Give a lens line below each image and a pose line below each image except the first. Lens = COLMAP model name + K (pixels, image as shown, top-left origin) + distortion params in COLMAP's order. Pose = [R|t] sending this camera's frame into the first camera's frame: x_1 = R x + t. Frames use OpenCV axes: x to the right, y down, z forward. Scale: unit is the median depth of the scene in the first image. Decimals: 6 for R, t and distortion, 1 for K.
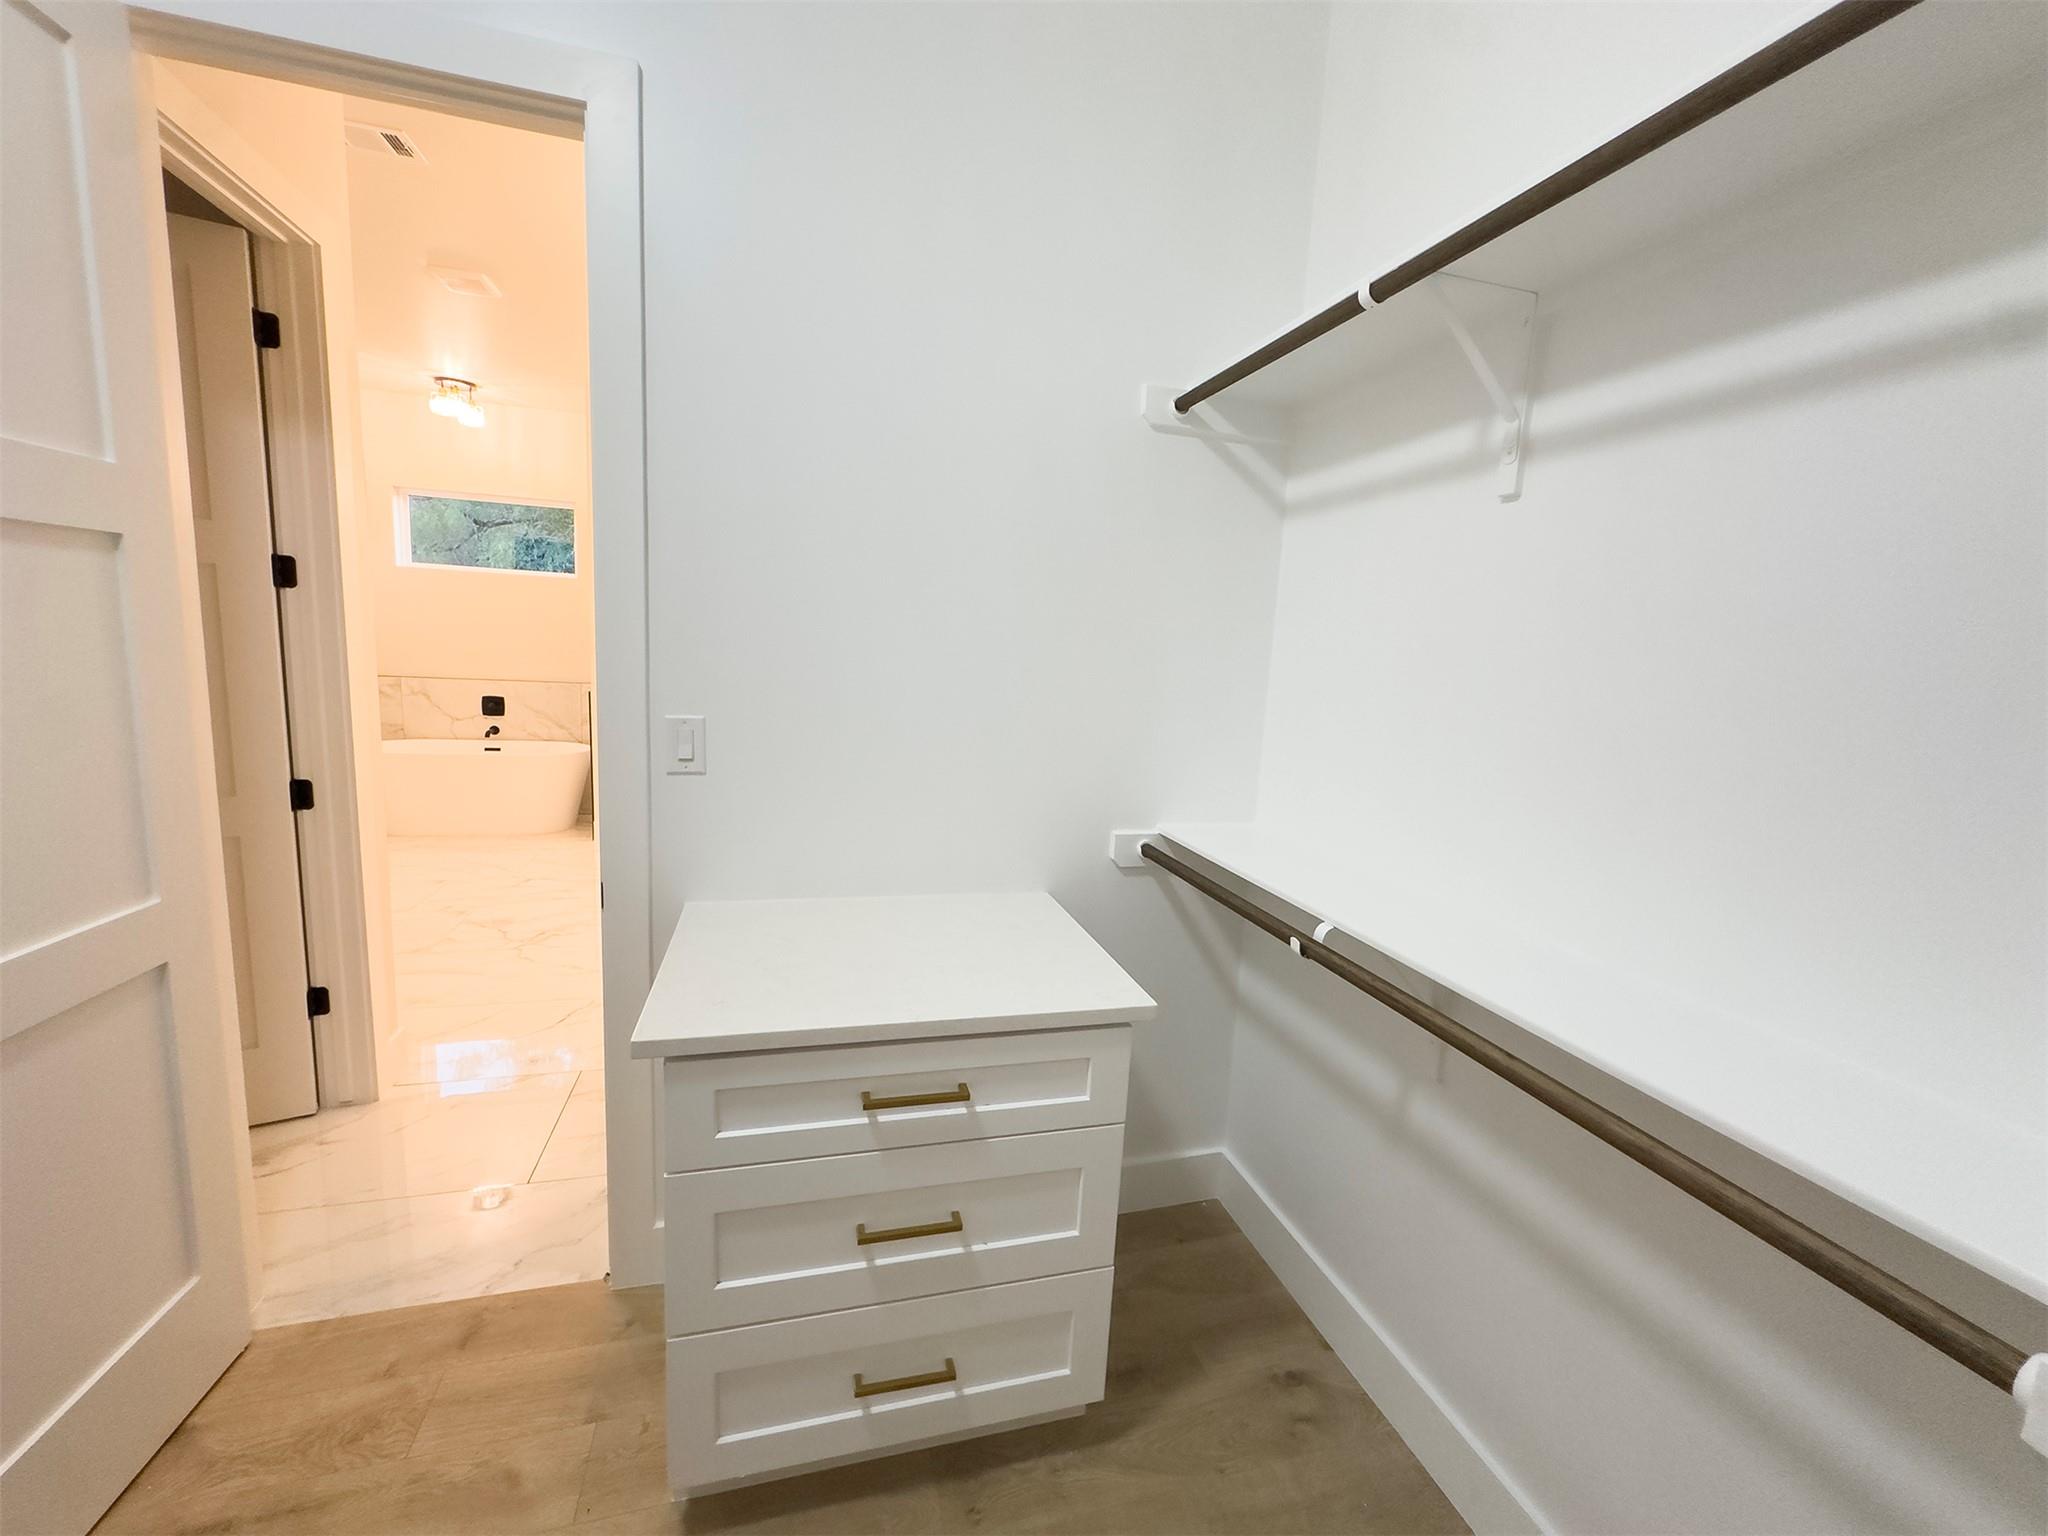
lens RADIAL K [[823.4, 0, 1030.8], [0, 823.4, 770.4], [0, 0, 1]] dist [0.002960, 0.000266]
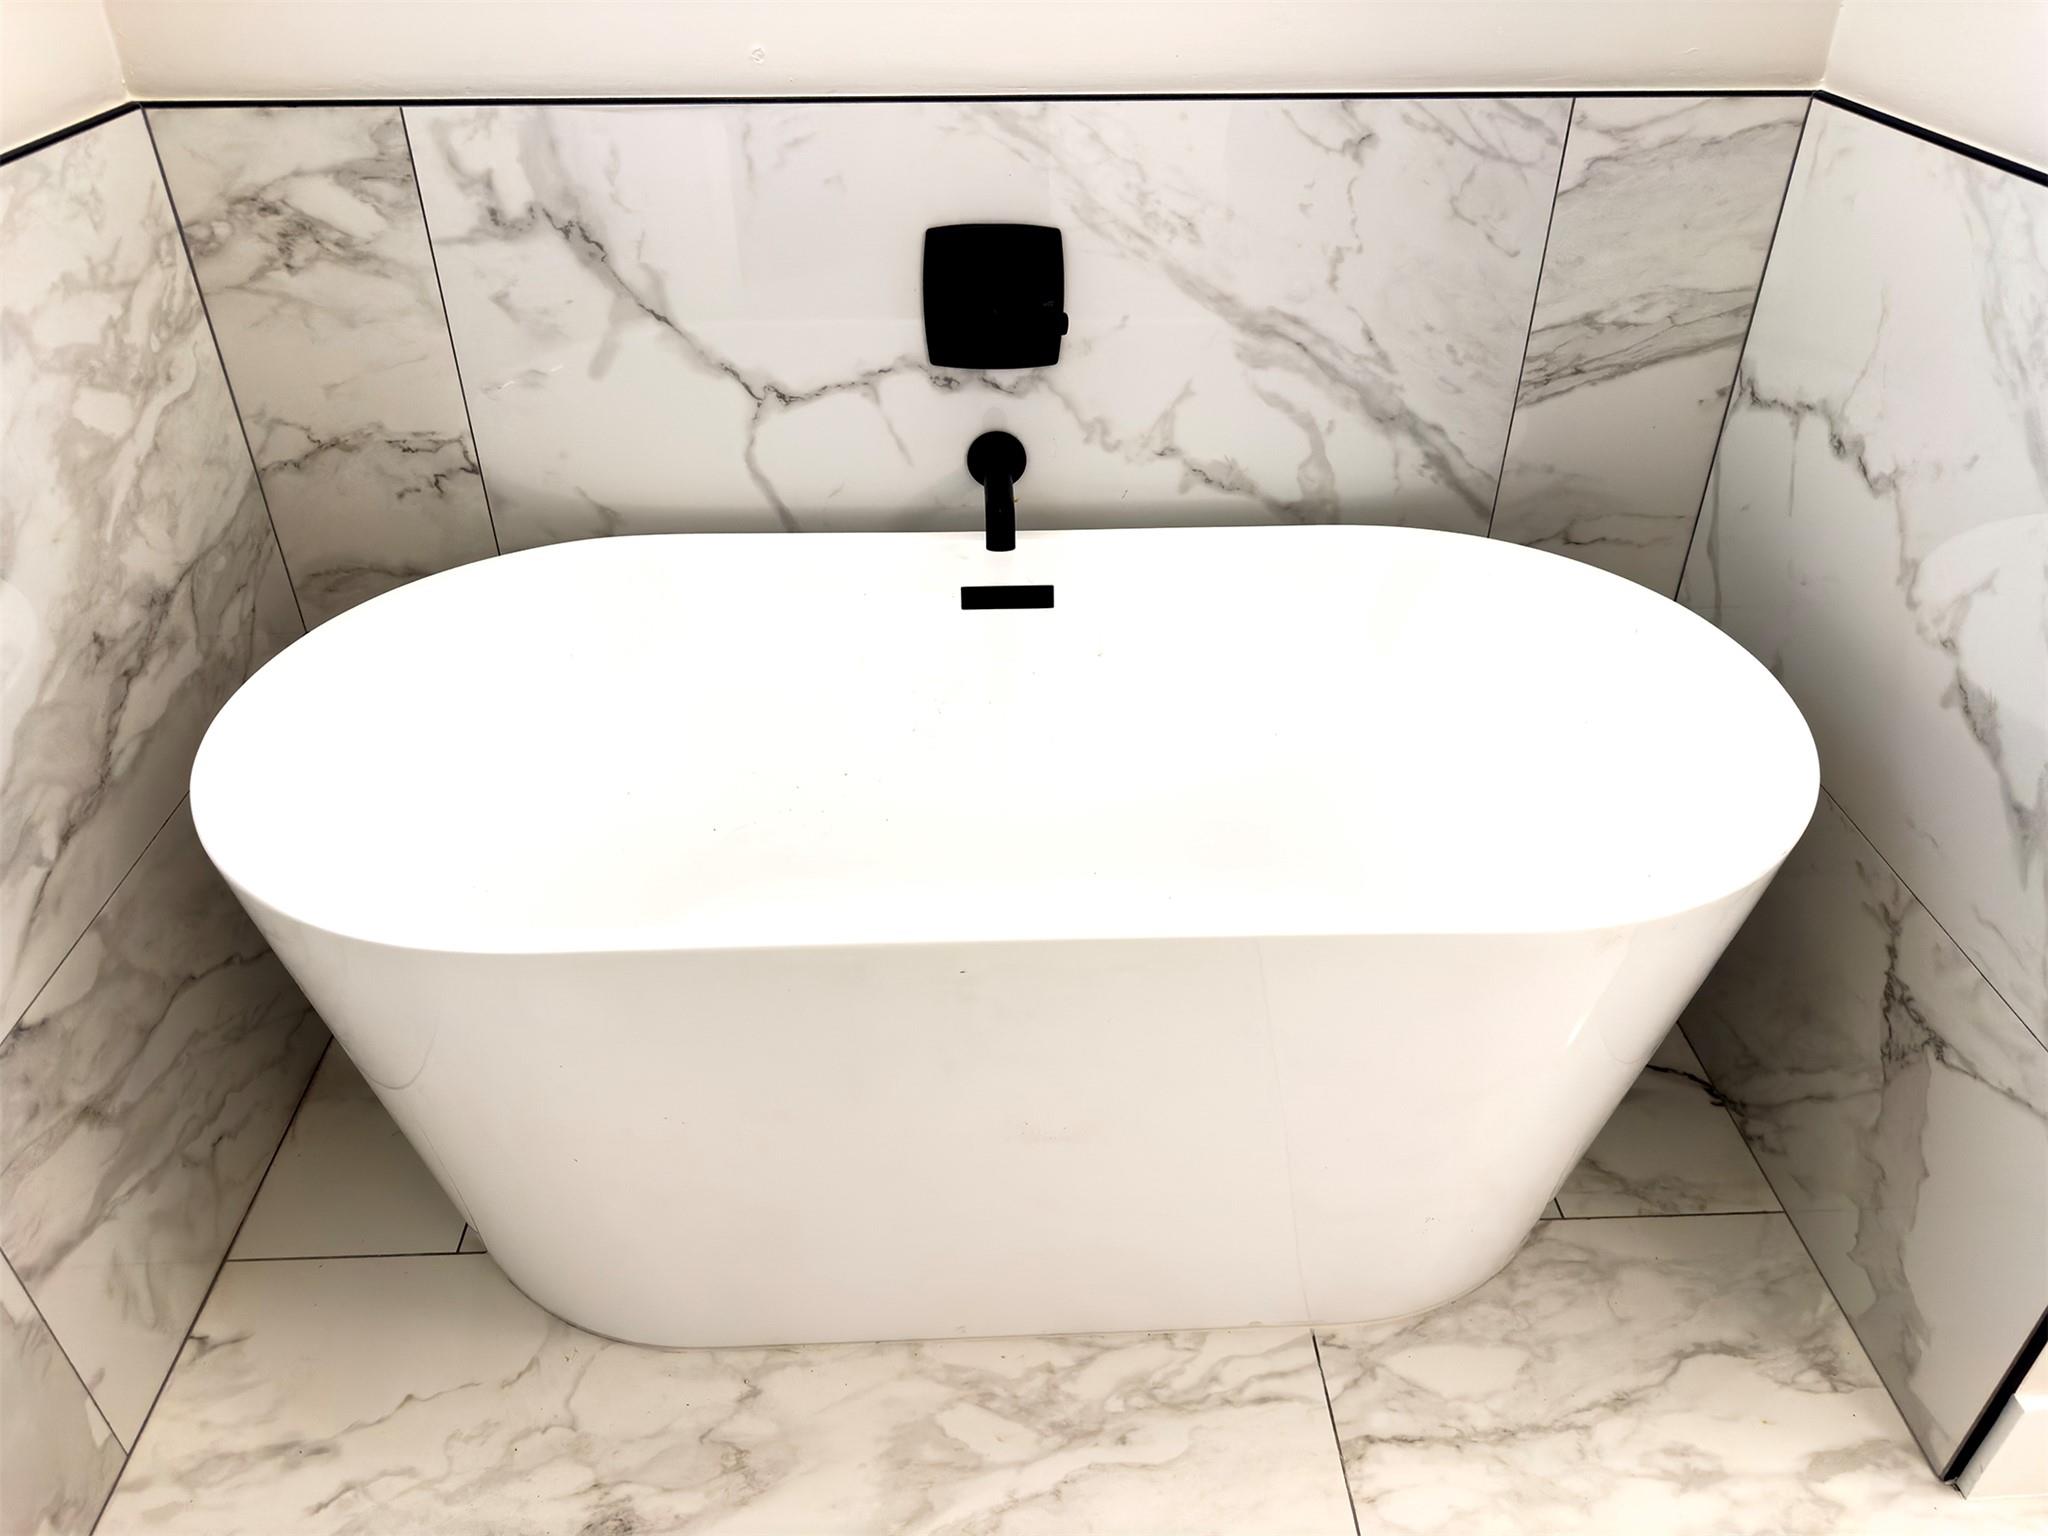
lens RADIAL K [[1445.8, 0, 1019.6], [0, 1445.8, 769.1], [0, 0, 1]] dist [-0.001567, -0.002215]
pose [[0.972164, 0.092144, -0.215424, -0.587919], [0.010460, 0.901439, 0.432779, -0.112671], [0.234070, -0.422985, 0.875383, 0.750215]]
